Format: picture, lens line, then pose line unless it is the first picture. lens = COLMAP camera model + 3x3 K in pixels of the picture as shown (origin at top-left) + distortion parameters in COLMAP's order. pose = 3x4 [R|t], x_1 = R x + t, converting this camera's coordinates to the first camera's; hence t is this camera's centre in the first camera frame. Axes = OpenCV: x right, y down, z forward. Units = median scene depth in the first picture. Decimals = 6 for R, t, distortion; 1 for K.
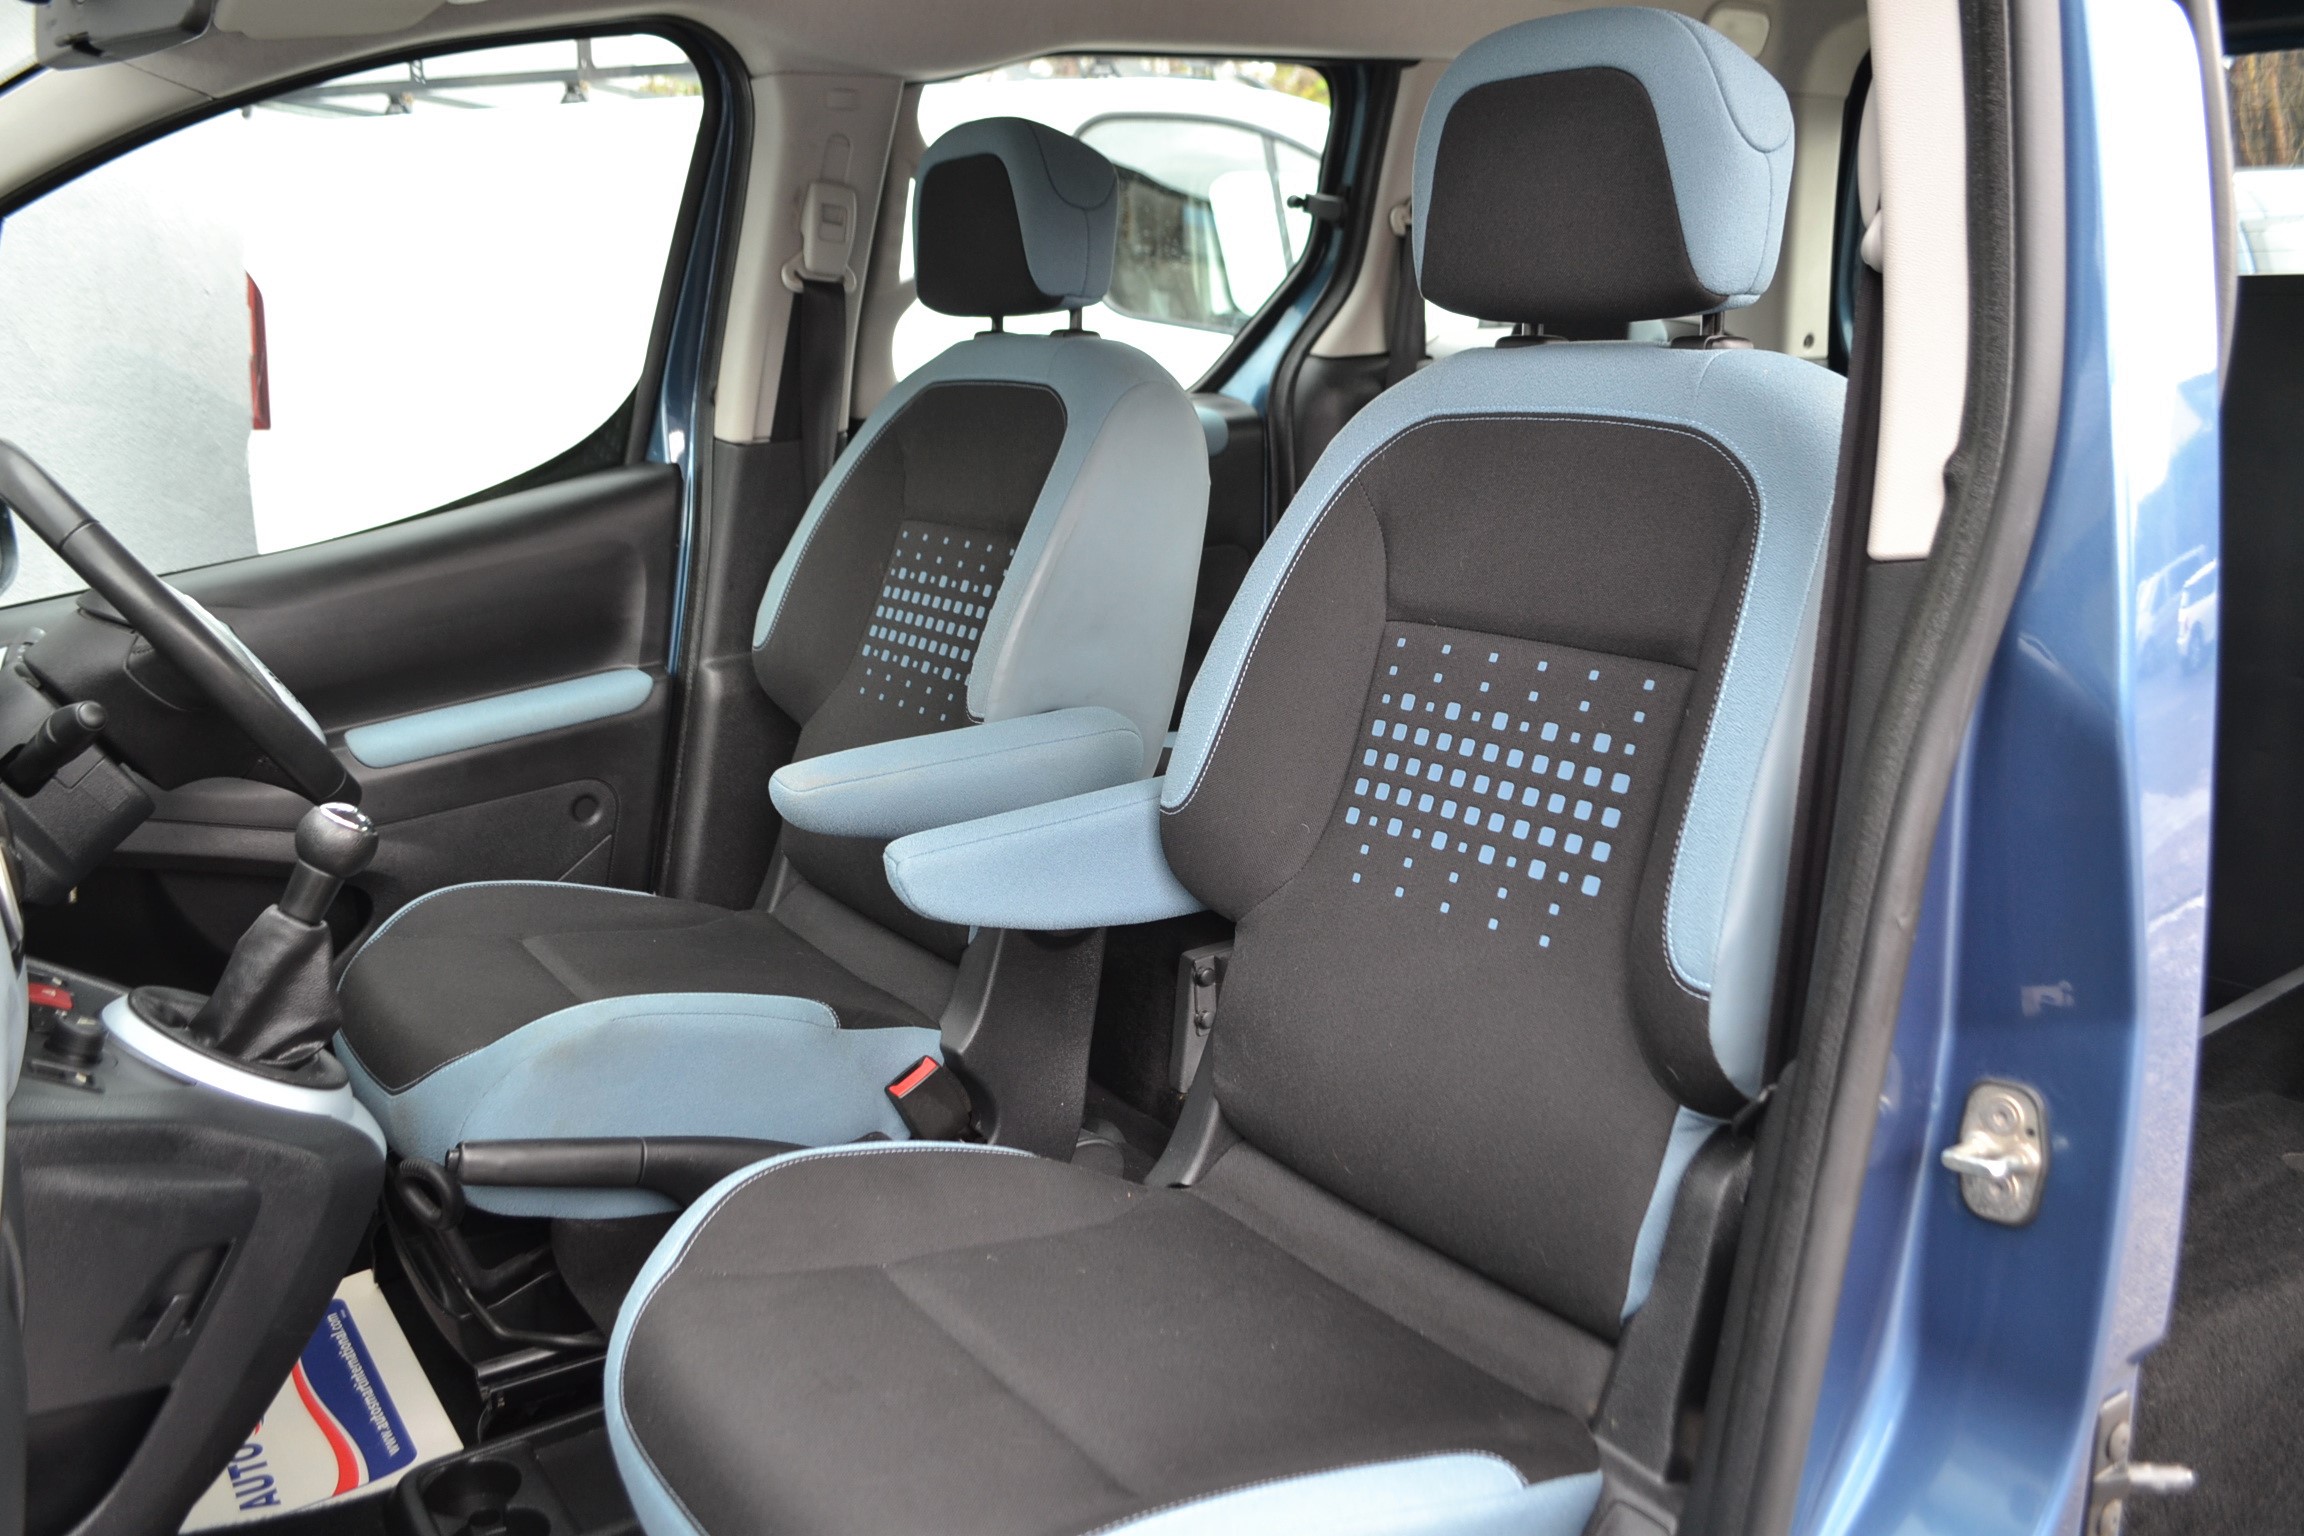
lens RADIAL K [[1837.3, 0, 1146.0], [0, 1837.3, 734.3], [0, 0, 1]] dist [-0.082598, 0.009773]
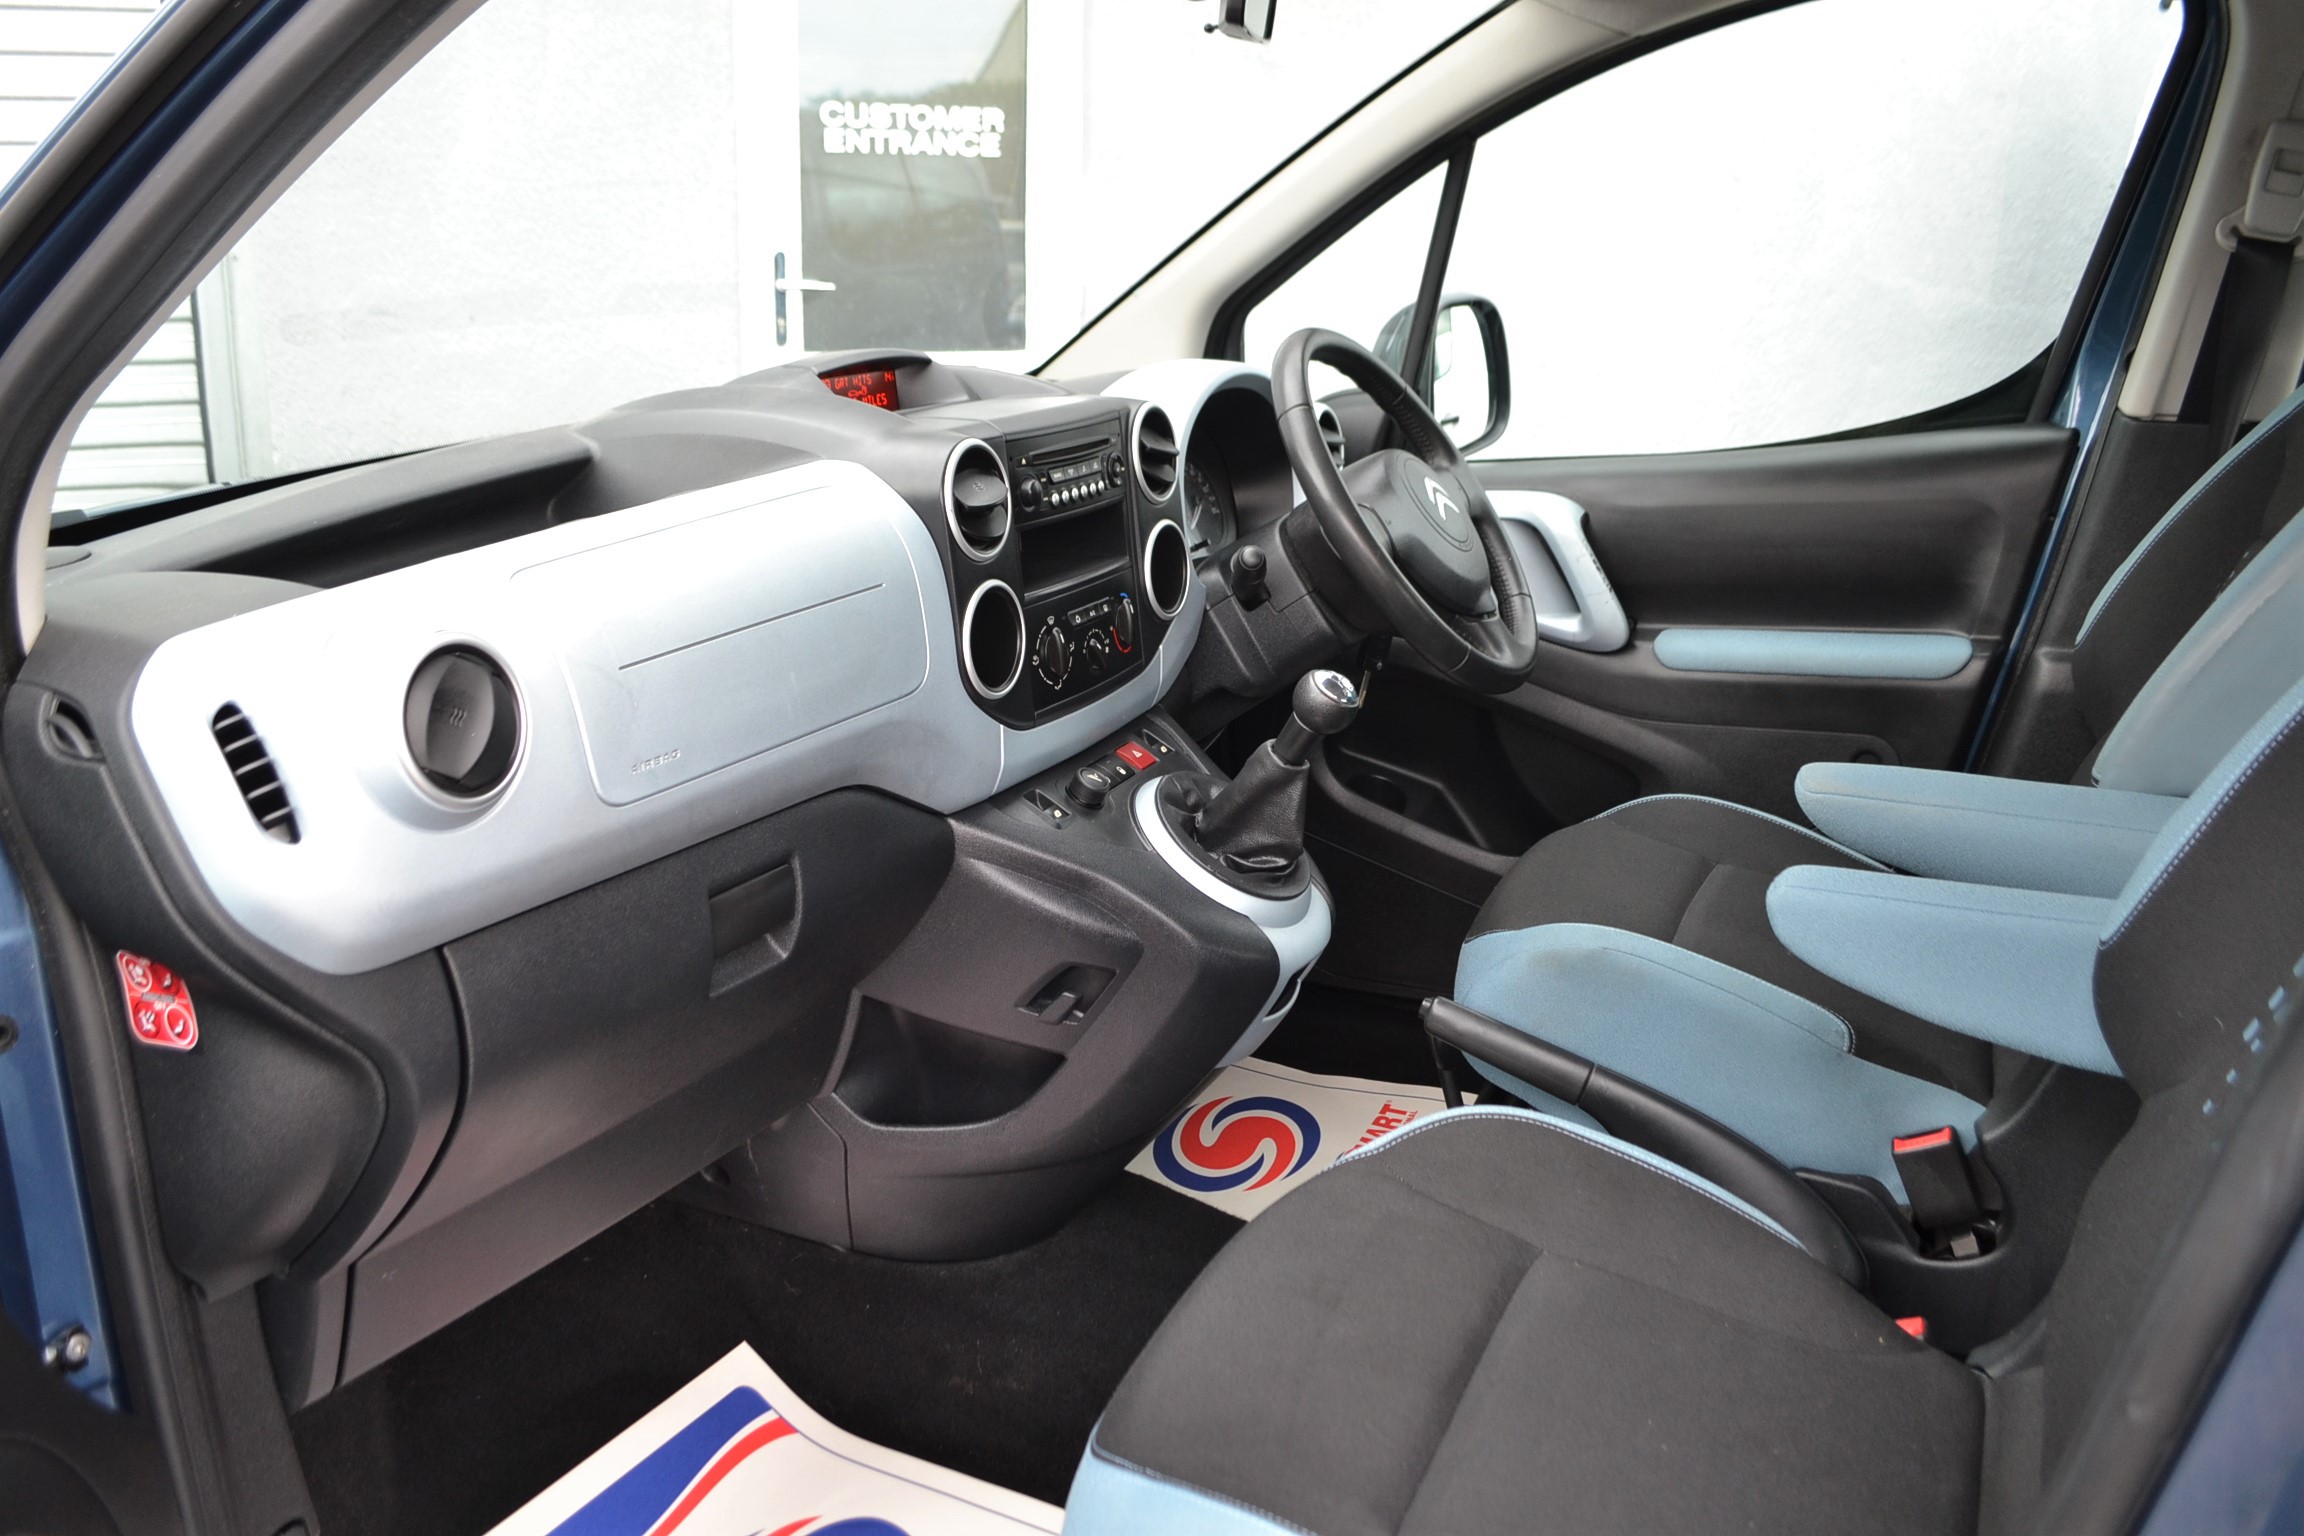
lens RADIAL K [[1837.3, 0, 1146.0], [0, 1837.3, 734.3], [0, 0, 1]] dist [-0.082598, 0.009773]
pose [[0.501925, 0.268906, -0.822047, 0.288052], [-0.215474, 0.959351, 0.182256, -0.067546], [0.837641, 0.085651, 0.539464, 0.149845]]
